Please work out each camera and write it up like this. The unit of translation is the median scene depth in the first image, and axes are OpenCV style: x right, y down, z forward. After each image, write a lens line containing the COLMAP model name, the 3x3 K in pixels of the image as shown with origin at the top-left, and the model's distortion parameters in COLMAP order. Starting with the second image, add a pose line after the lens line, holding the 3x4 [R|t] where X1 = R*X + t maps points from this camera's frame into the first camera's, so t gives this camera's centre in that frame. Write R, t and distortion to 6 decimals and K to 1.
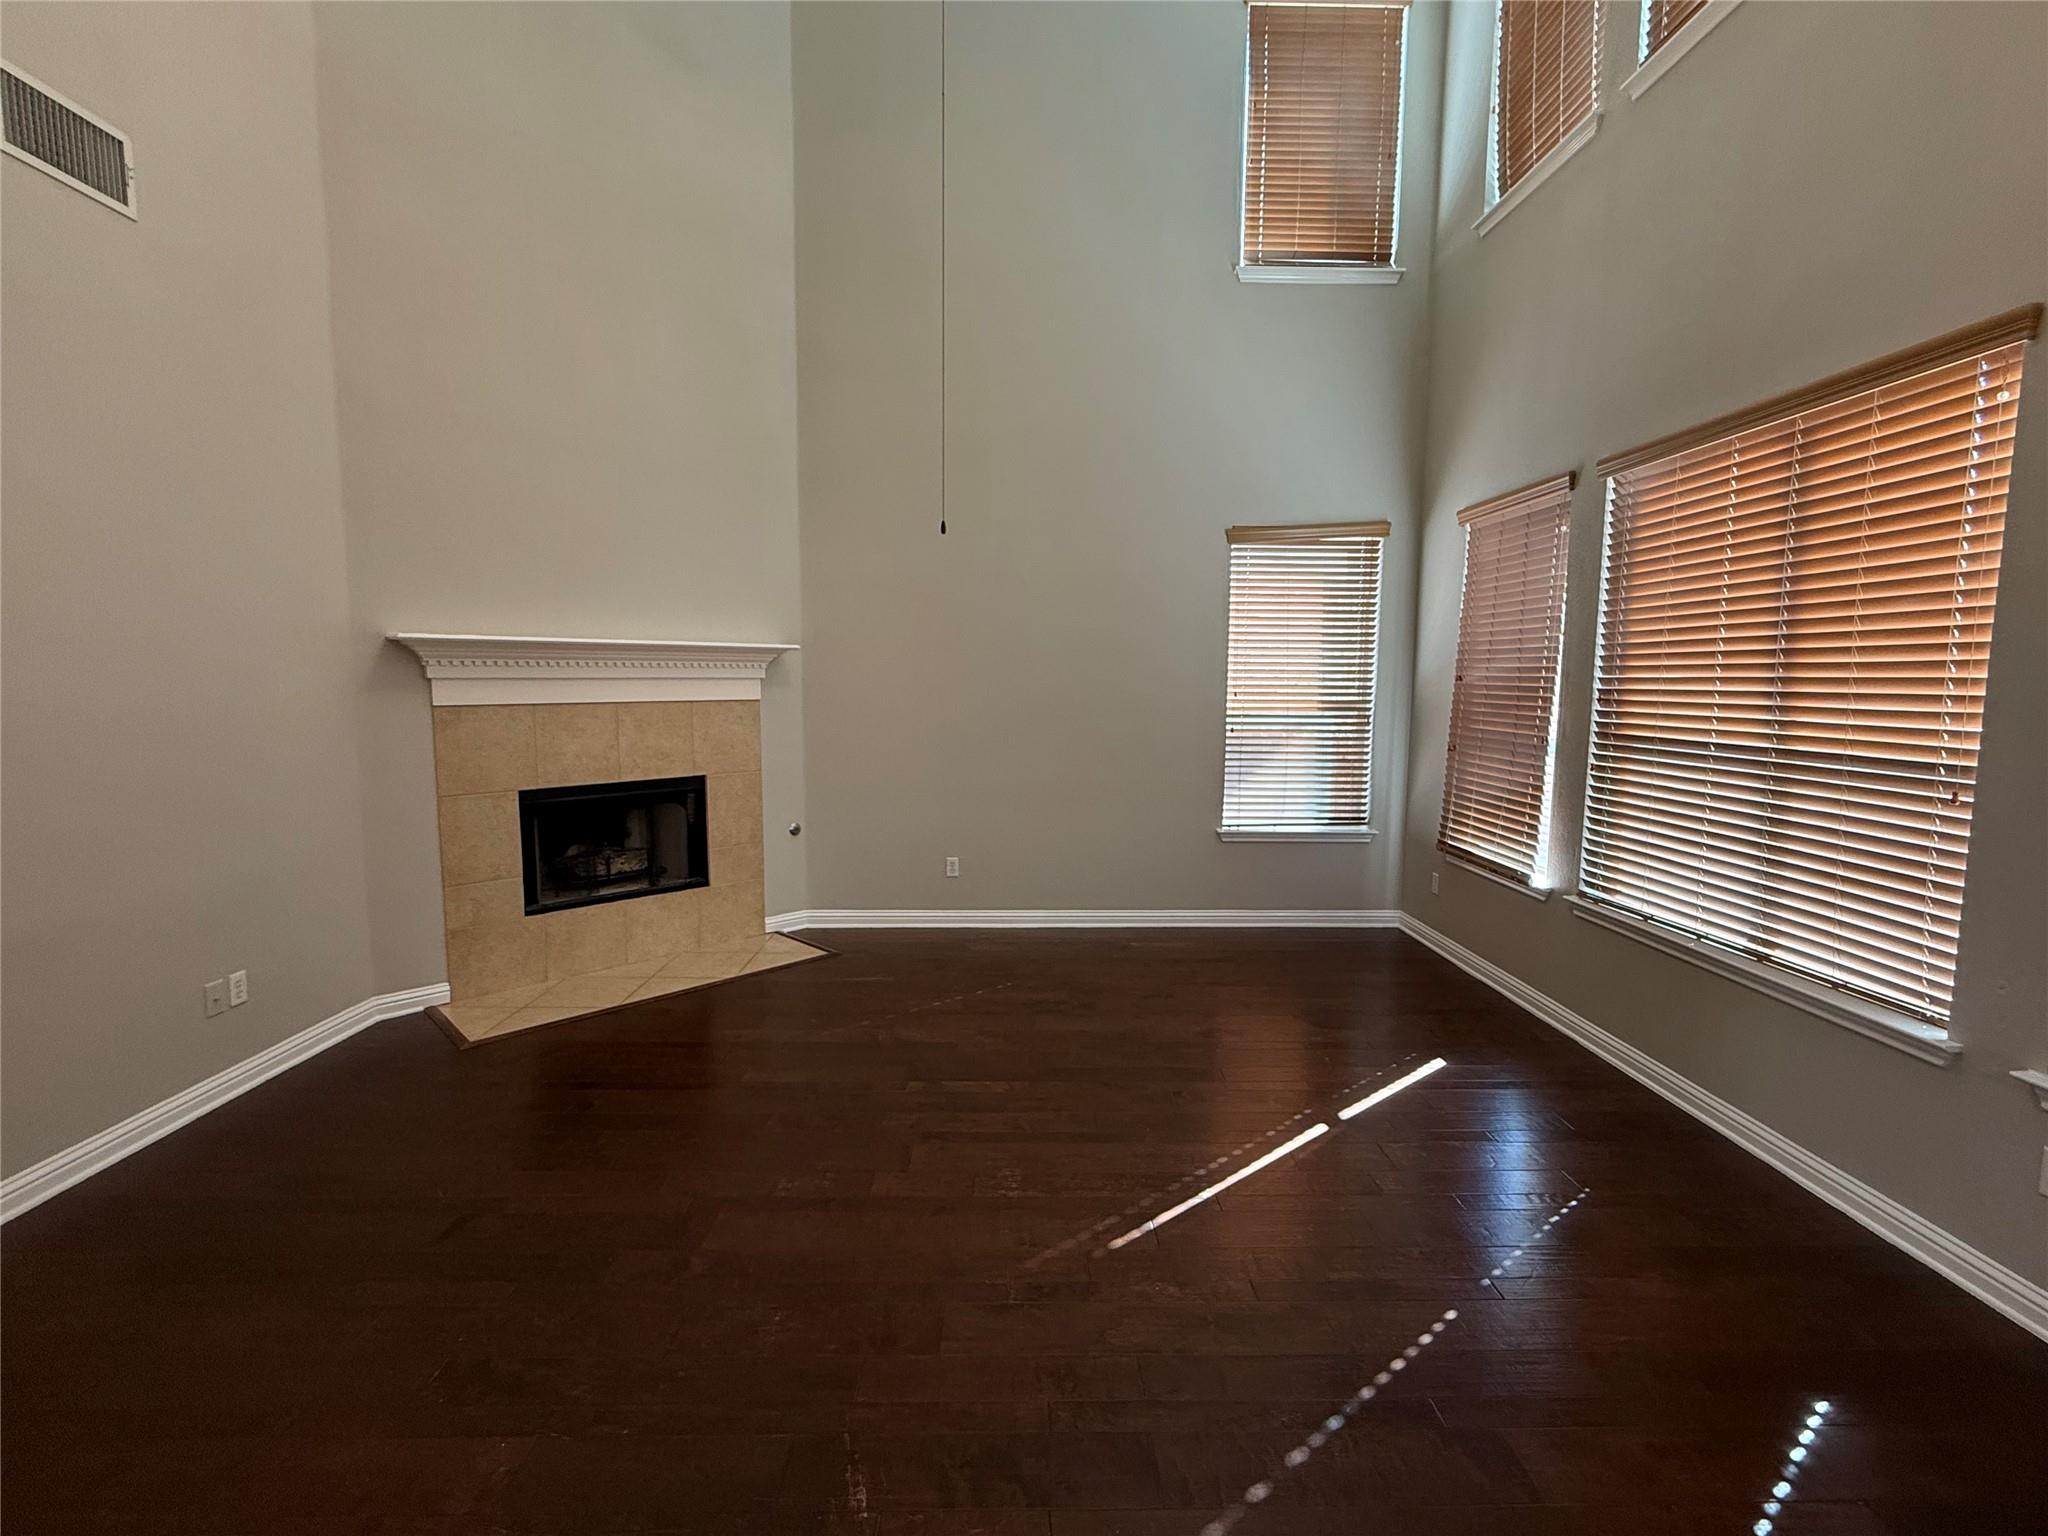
lens RADIAL K [[895.8, 0, 1022.8], [0, 895.8, 765.8], [0, 0, 1]] dist [-0.000978, 0.000586]
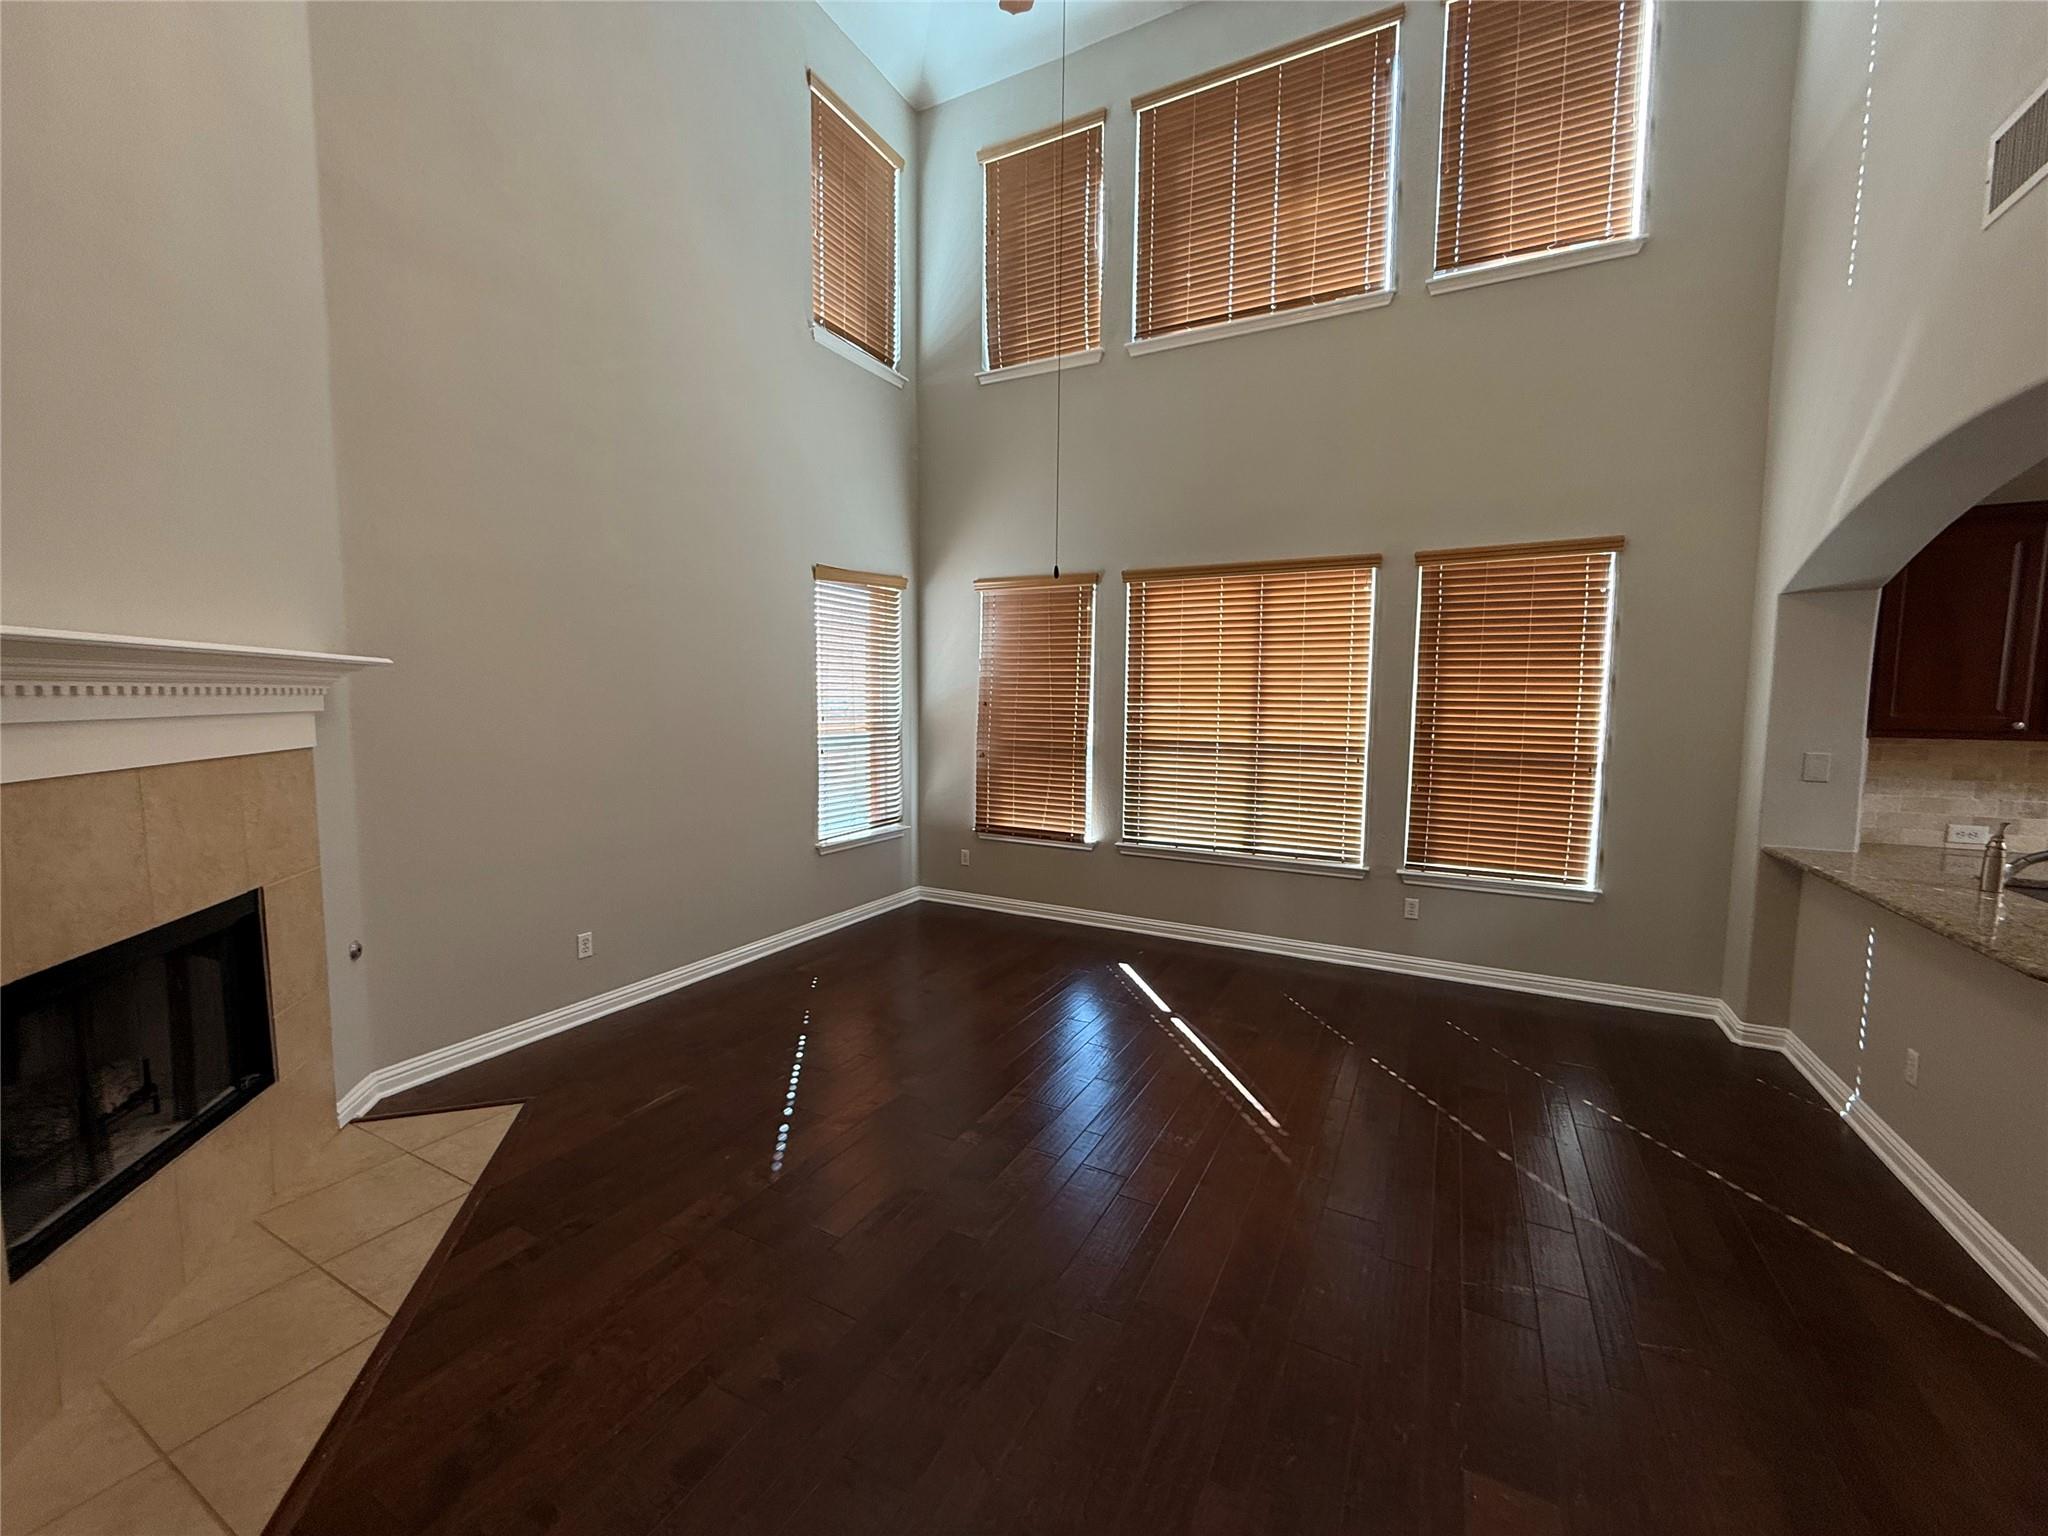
lens RADIAL K [[811.5, 0, 1021.6], [0, 811.5, 768.8], [0, 0, 1]] dist [0.003633, 0.000275]
pose [[0.493656, -0.076694, 0.866269, -0.553893], [0.078681, 0.995957, 0.043338, -0.047697], [-0.866090, 0.046764, 0.497695, 0.335506]]
